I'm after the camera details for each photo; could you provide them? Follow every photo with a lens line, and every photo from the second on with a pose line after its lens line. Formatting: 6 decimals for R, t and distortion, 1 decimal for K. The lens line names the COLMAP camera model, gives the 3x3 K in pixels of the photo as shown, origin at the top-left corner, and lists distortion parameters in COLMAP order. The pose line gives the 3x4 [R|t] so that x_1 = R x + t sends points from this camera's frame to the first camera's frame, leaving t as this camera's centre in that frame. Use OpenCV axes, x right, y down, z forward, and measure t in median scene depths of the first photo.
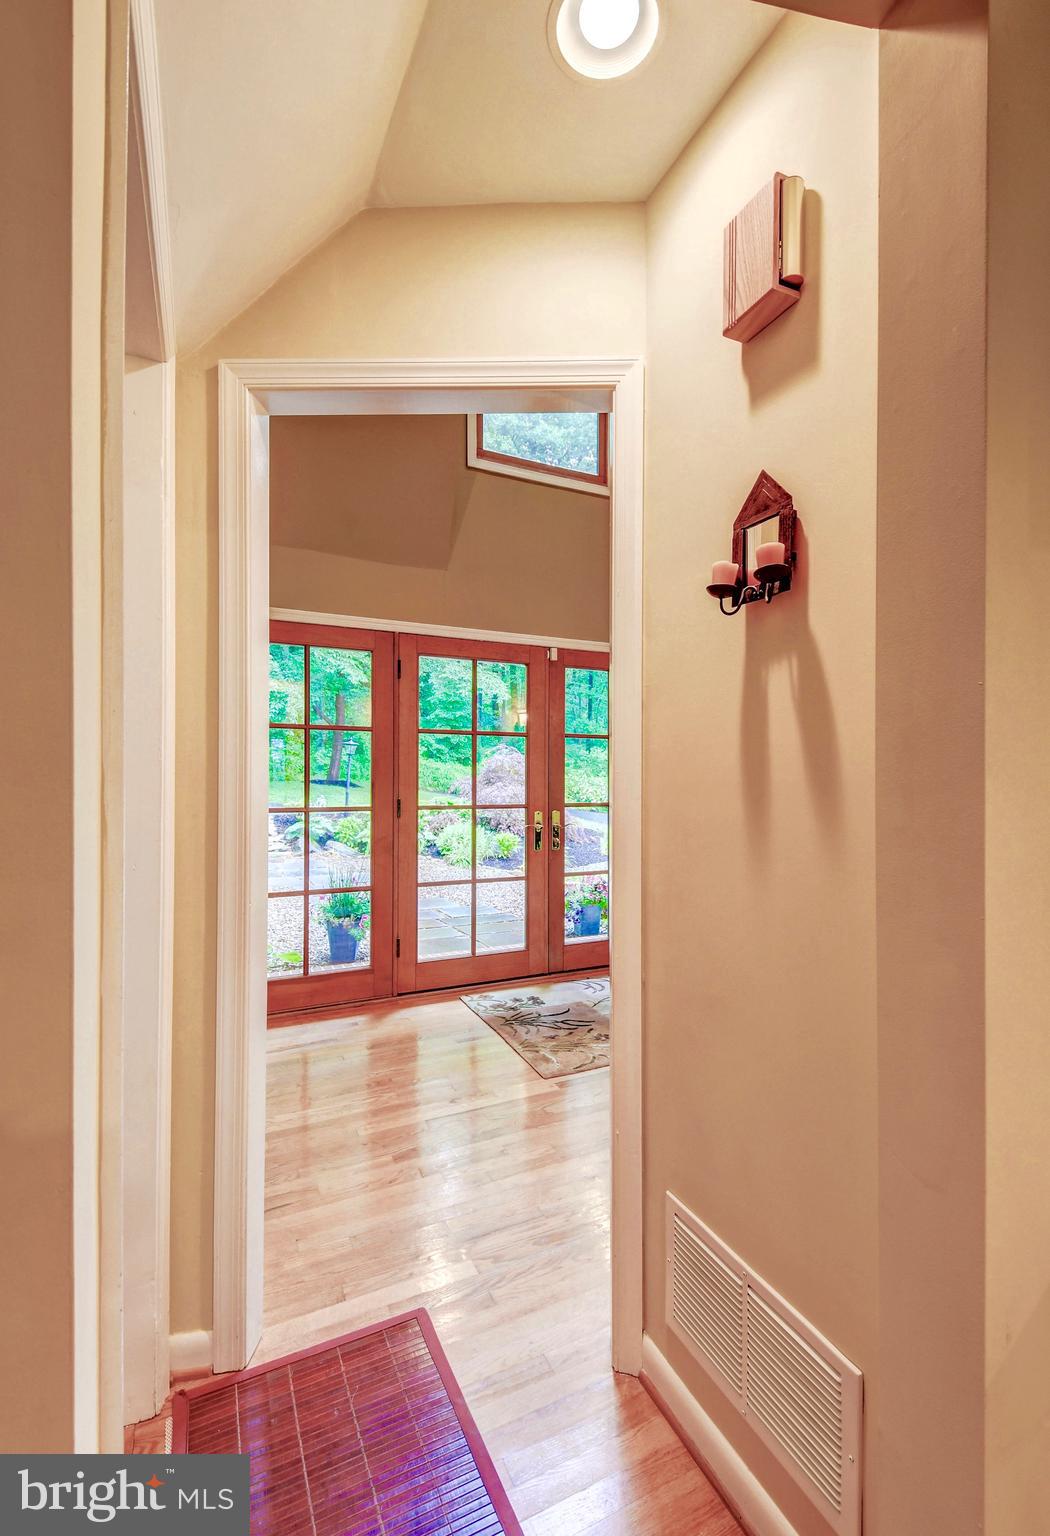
lens RADIAL K [[662.2, 0, 529.3], [0, 662.2, 770.9], [0, 0, 1]] dist [0.000450, 0.000001]
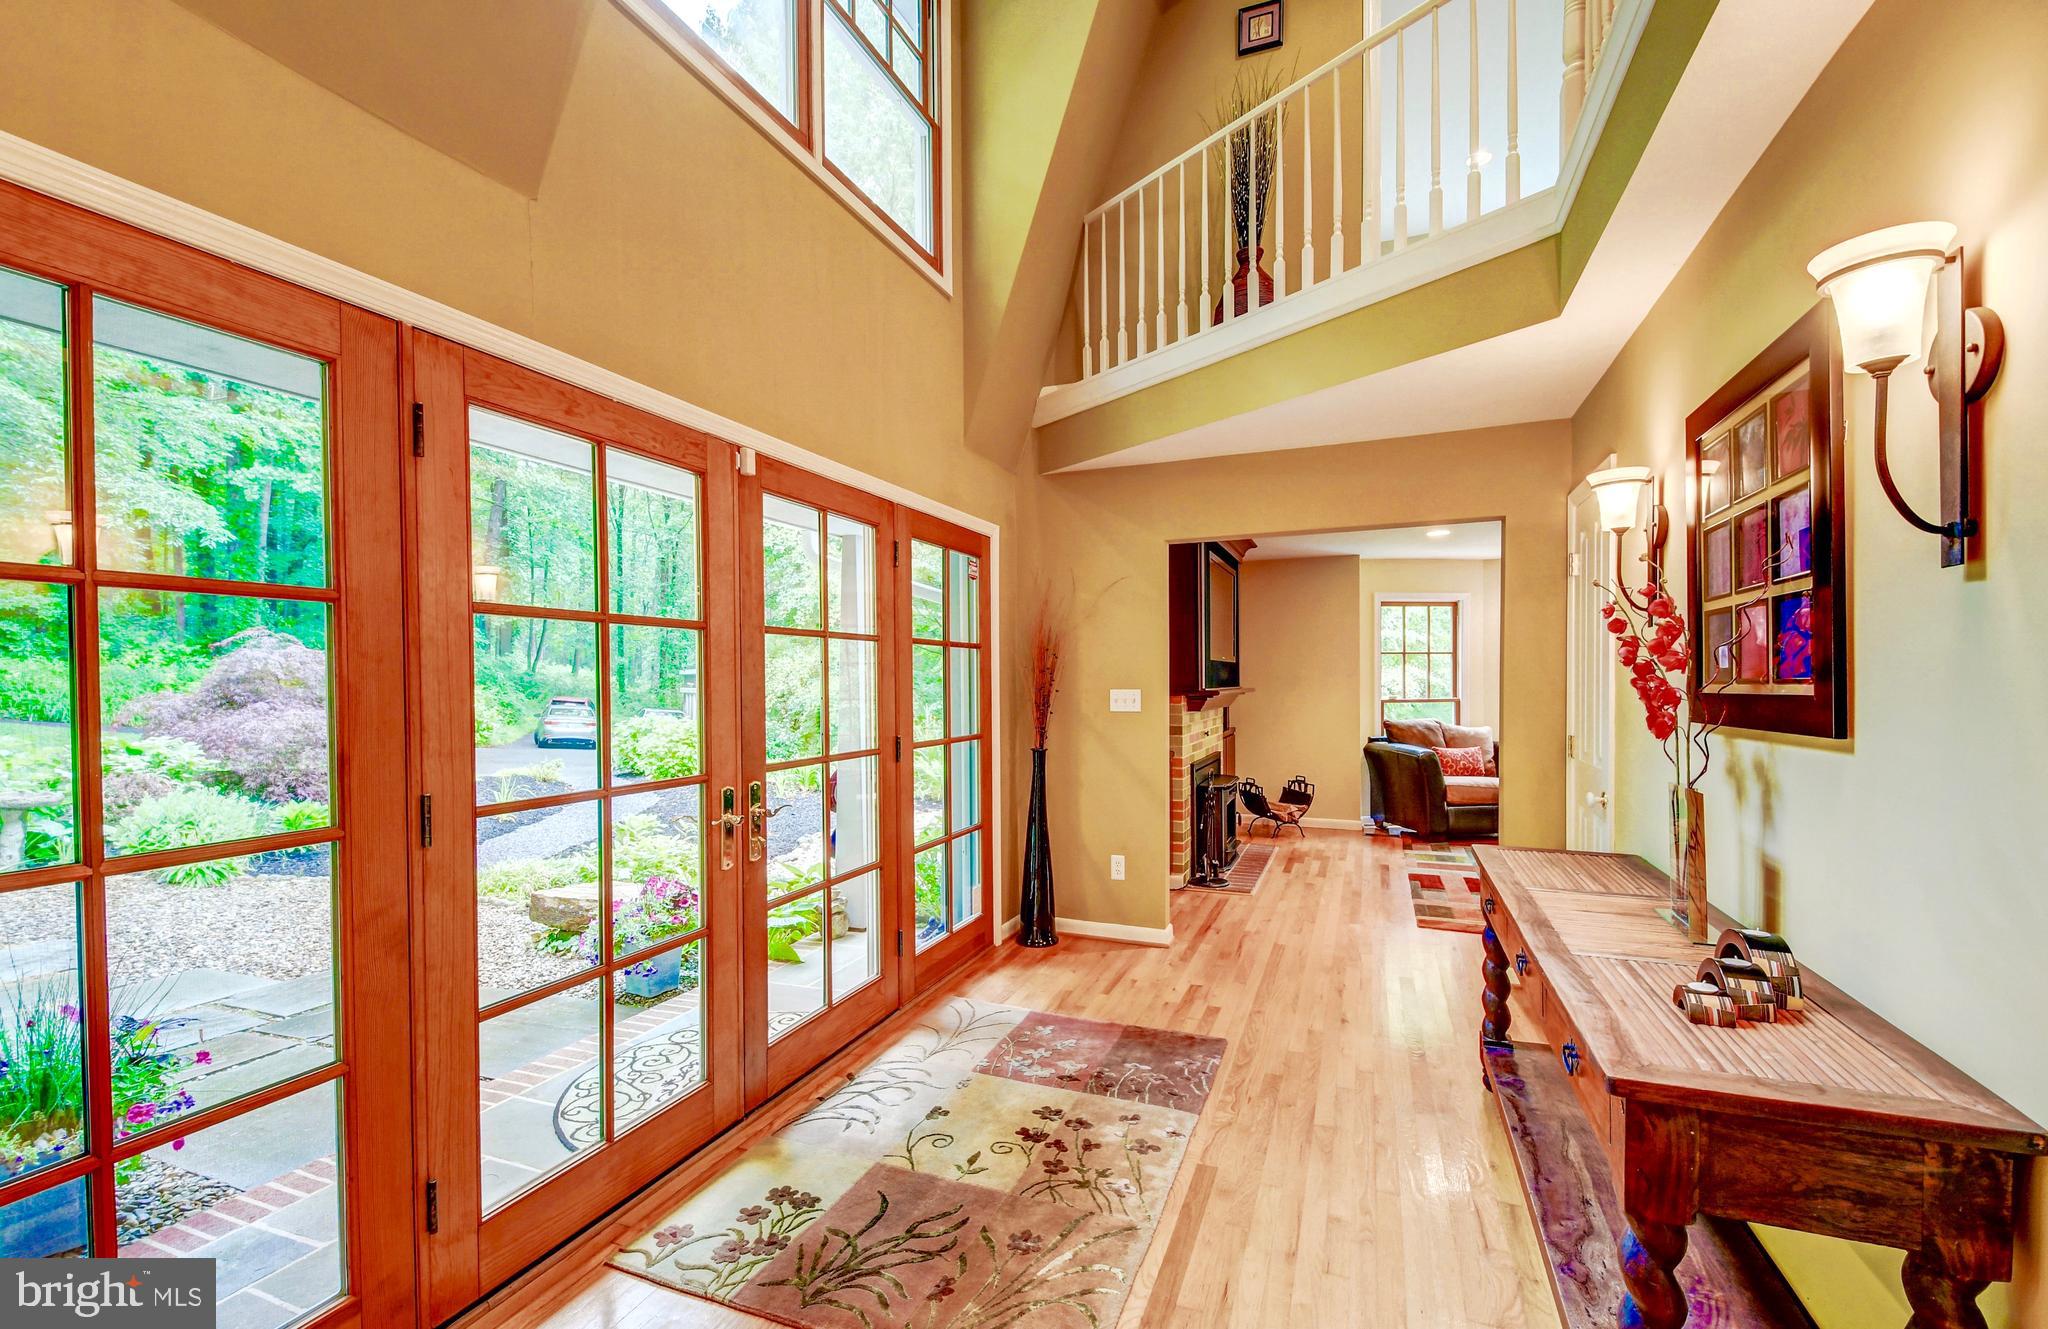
lens RADIAL K [[872.8, 0, 1022.7], [0, 872.8, 679.0], [0, 0, 1]] dist [0.000188, -0.000311]
pose [[0.735647, -0.005726, 0.677340, -0.275289], [0.000863, 0.999971, 0.007517, -0.022434], [-0.677364, -0.004945, 0.735631, 0.424995]]
